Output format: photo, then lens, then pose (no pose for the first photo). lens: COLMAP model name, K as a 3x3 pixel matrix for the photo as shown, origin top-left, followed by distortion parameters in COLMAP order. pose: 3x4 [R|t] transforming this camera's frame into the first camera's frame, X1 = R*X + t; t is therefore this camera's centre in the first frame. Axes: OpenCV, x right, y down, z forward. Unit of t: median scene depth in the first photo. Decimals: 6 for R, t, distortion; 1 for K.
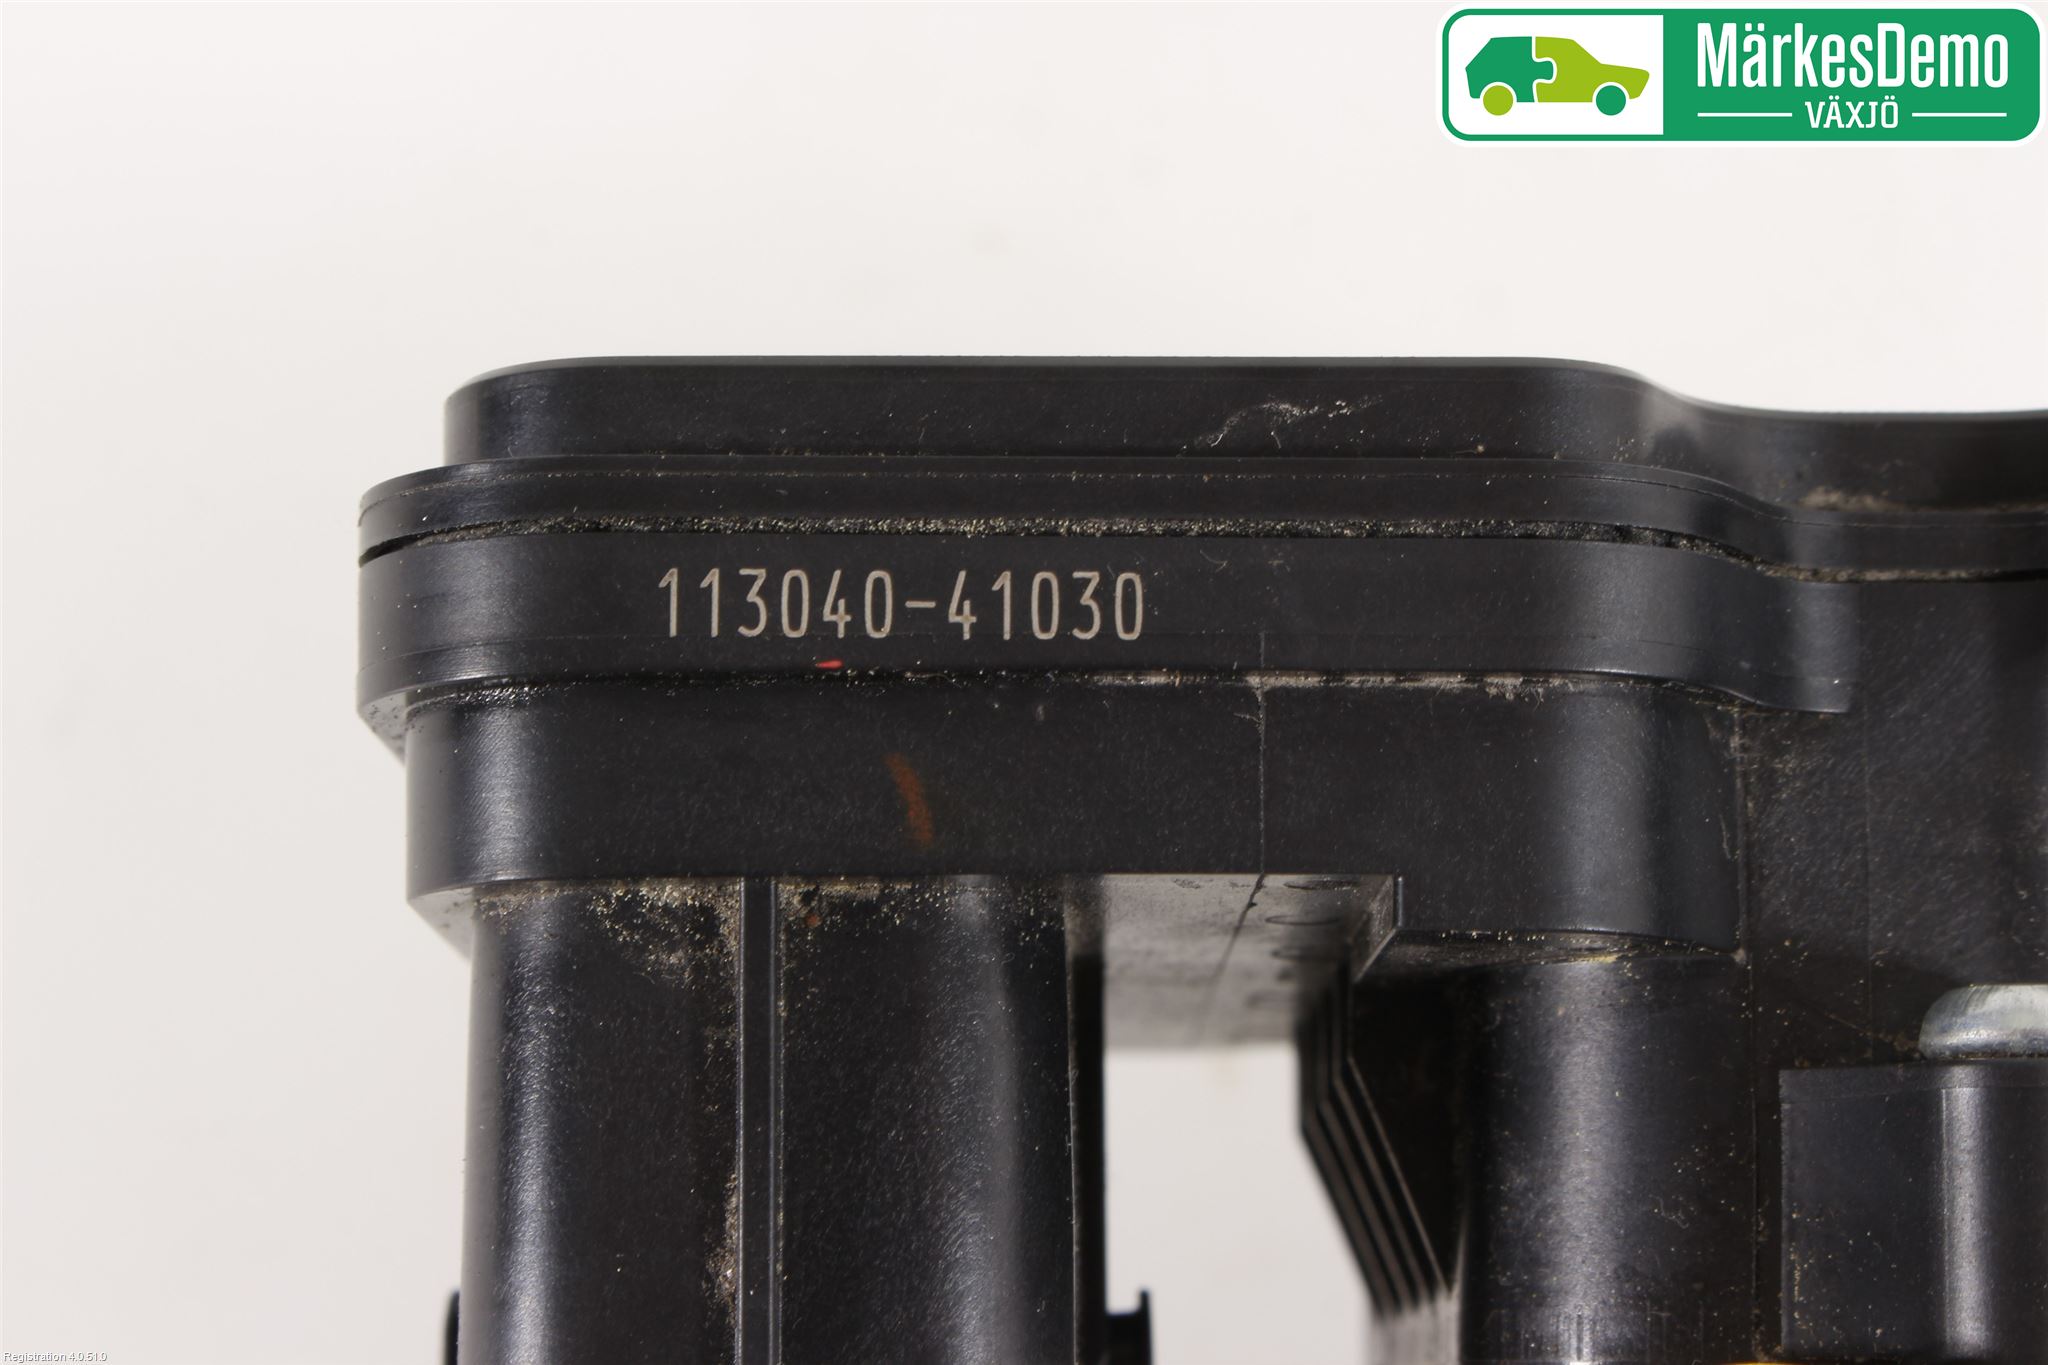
lens RADIAL K [[6567.7, 0, 1024.0], [0, 6567.7, 682.5], [0, 0, 1]] dist [-0.889935, 27.237592]
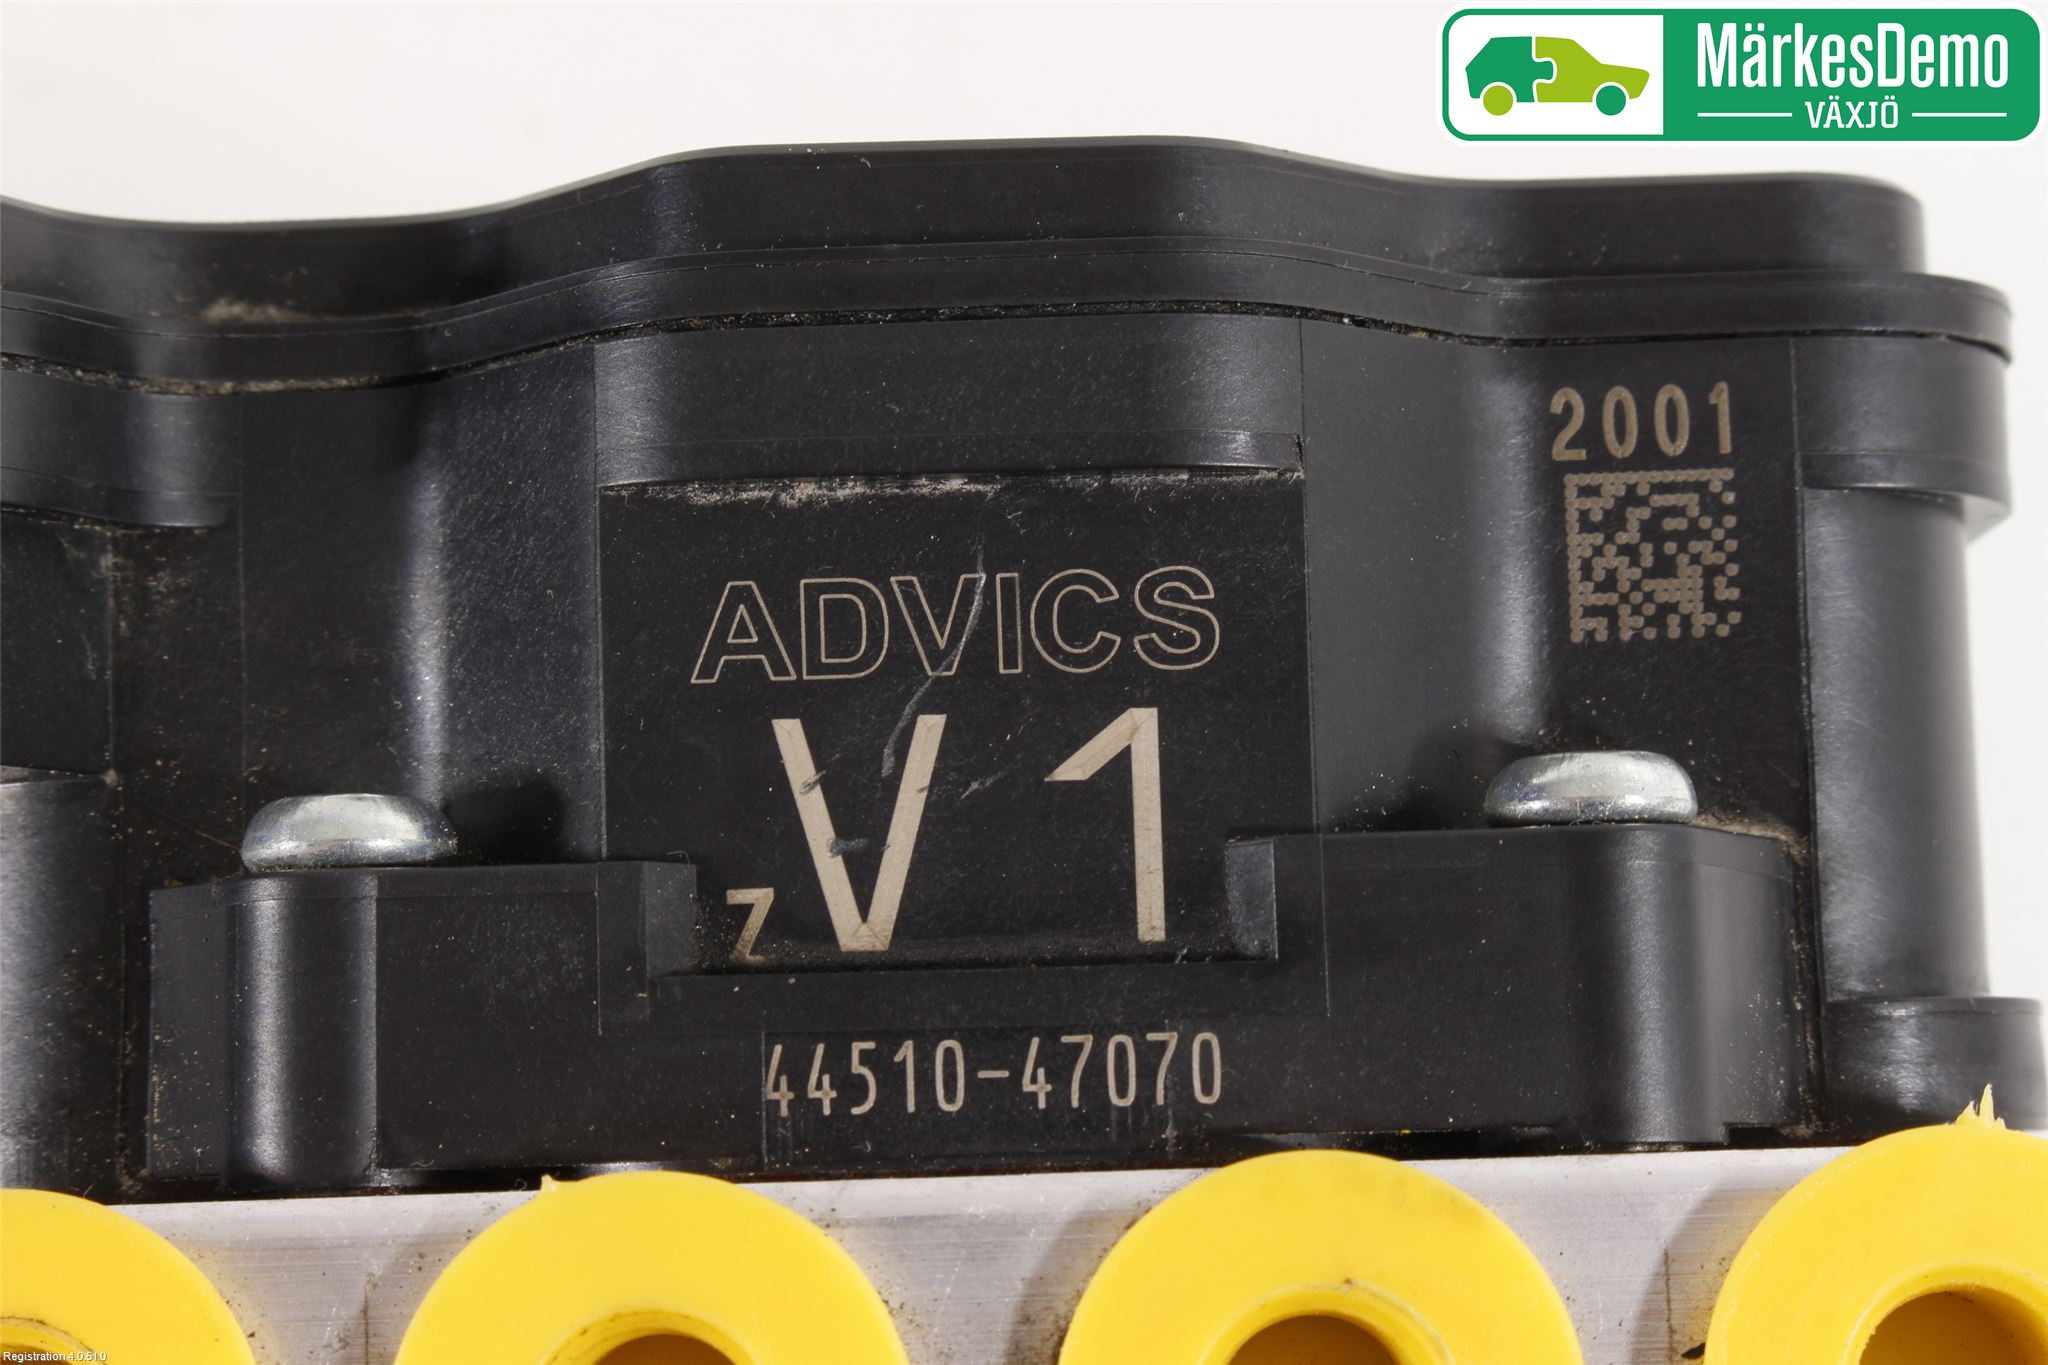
lens RADIAL K [[6567.7, 0, 1024.0], [0, 6567.7, 682.5], [0, 0, 1]] dist [-0.889935, 27.237592]
pose [[0.998643, -0.035711, -0.037911, 0.285211], [0.036949, 0.998789, 0.032487, 0.000496], [0.036705, -0.033844, 0.998753, 0.015933]]
